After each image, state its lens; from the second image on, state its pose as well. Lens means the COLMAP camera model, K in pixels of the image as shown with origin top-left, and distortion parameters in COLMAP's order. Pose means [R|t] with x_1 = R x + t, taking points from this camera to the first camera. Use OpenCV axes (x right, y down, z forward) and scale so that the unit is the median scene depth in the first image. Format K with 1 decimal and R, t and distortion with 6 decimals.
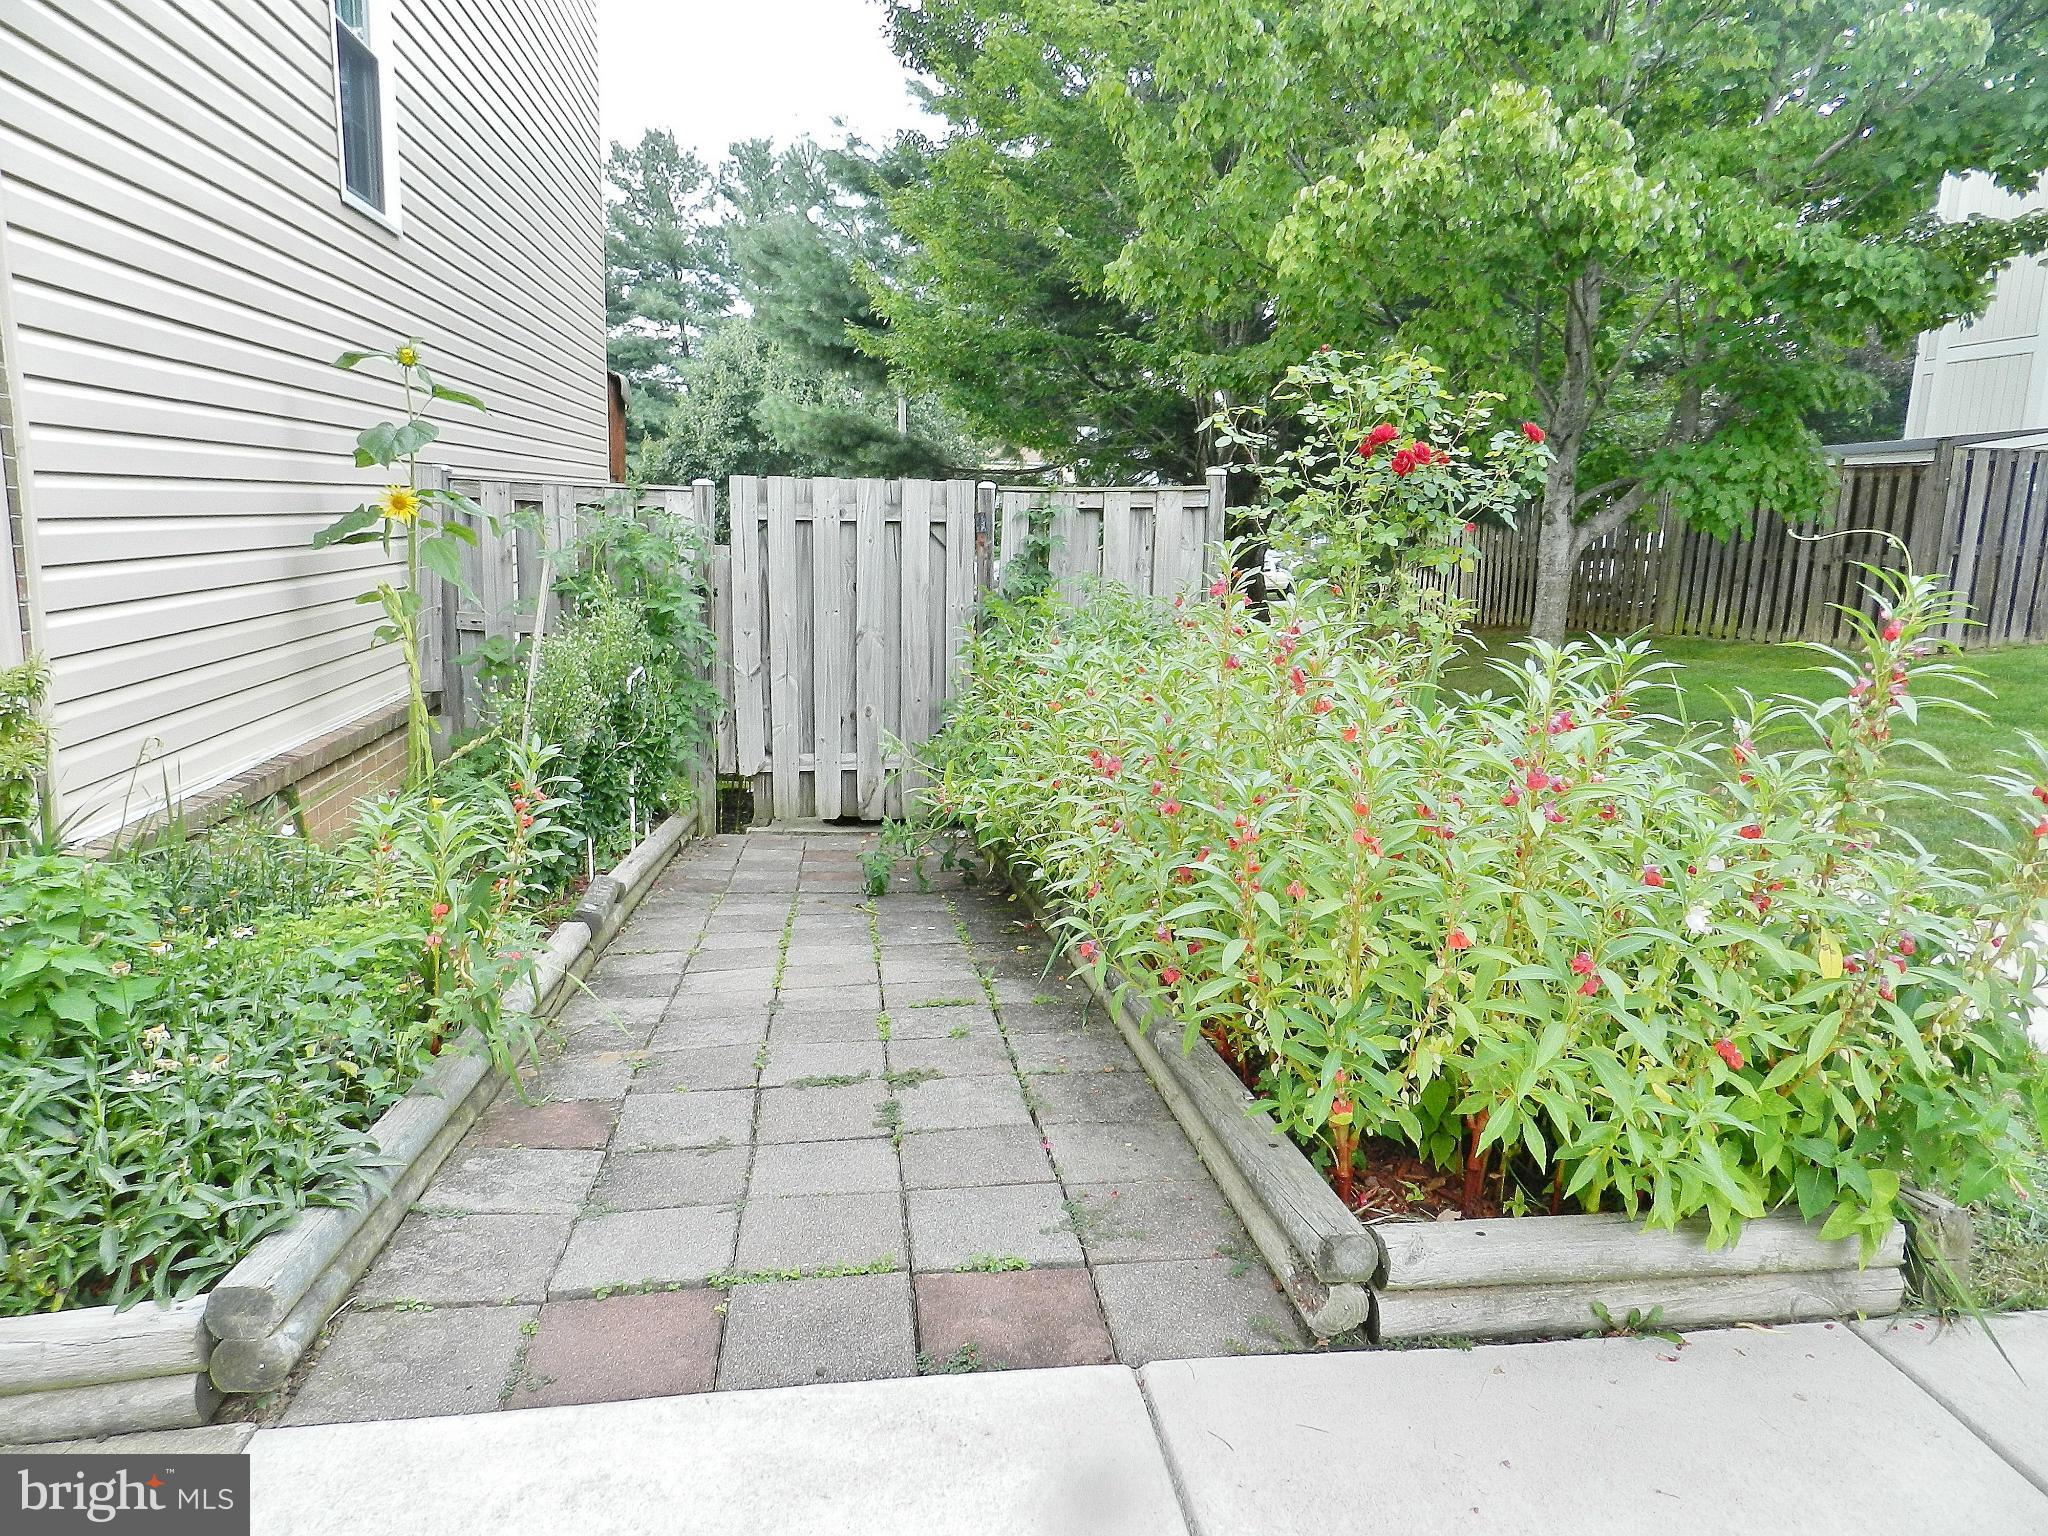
lens RADIAL K [[1357.2, 0, 1040.3], [0, 1357.2, 764.7], [0, 0, 1]] dist [0.008284, -0.000092]
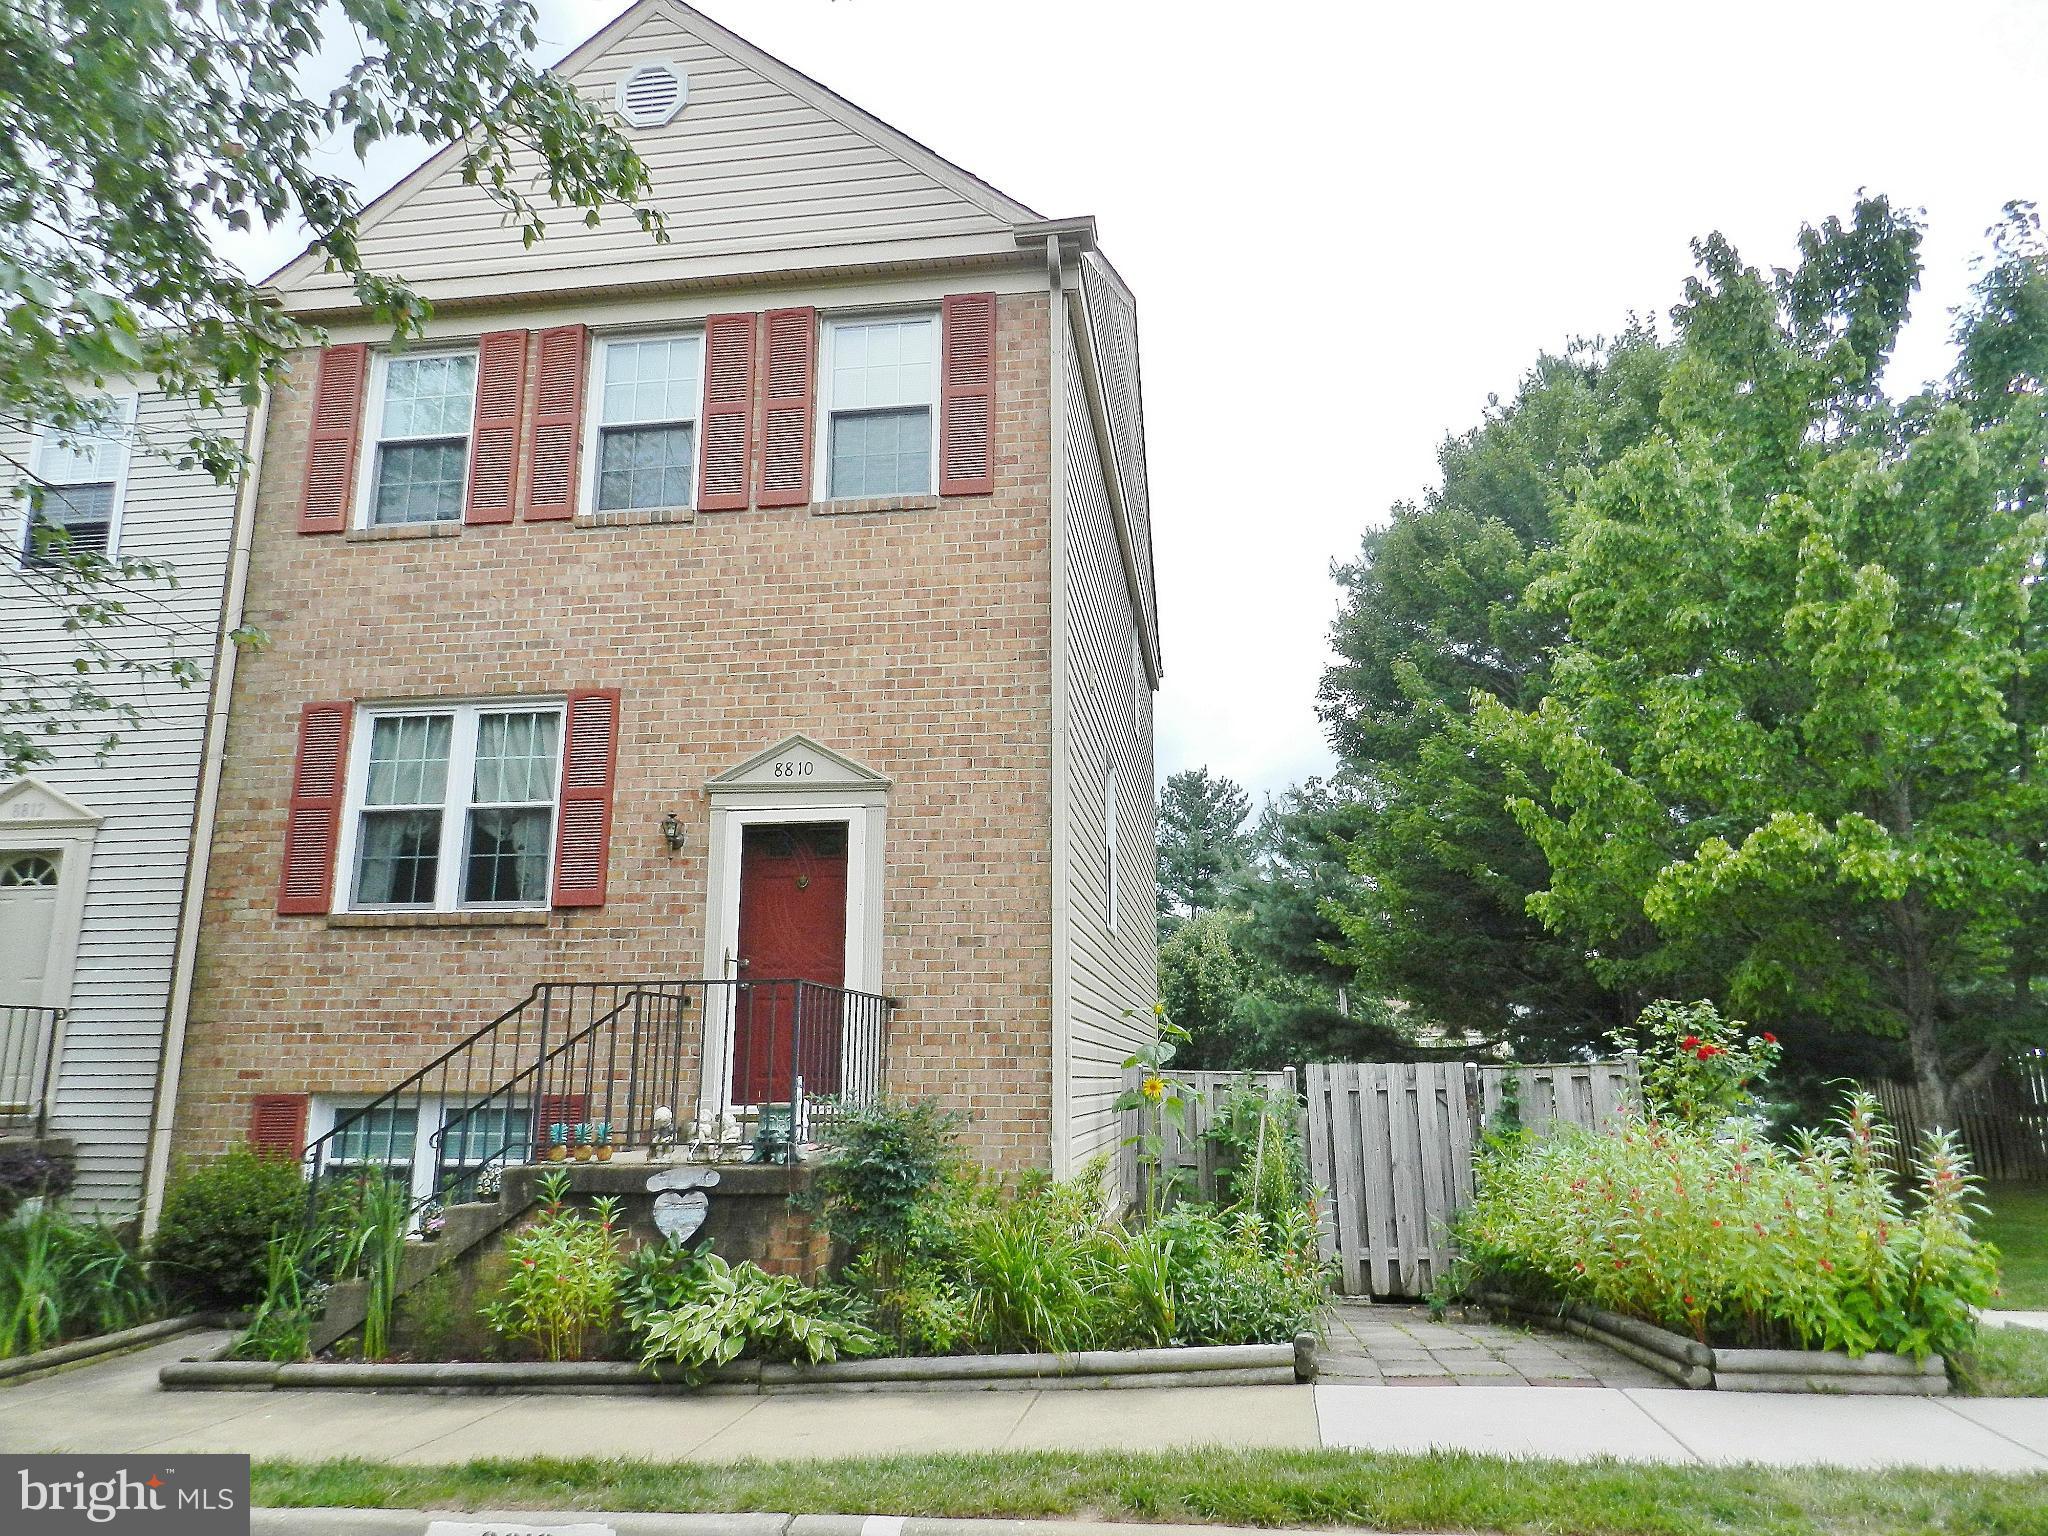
lens RADIAL K [[1357.2, 0, 1040.3], [0, 1357.2, 764.7], [0, 0, 1]] dist [0.008284, -0.000092]
pose [[0.956250, -0.093576, -0.277181, -0.047402], [-0.027441, 0.914597, -0.403434, 0.120093], [0.291260, 0.393390, 0.872016, -0.632902]]
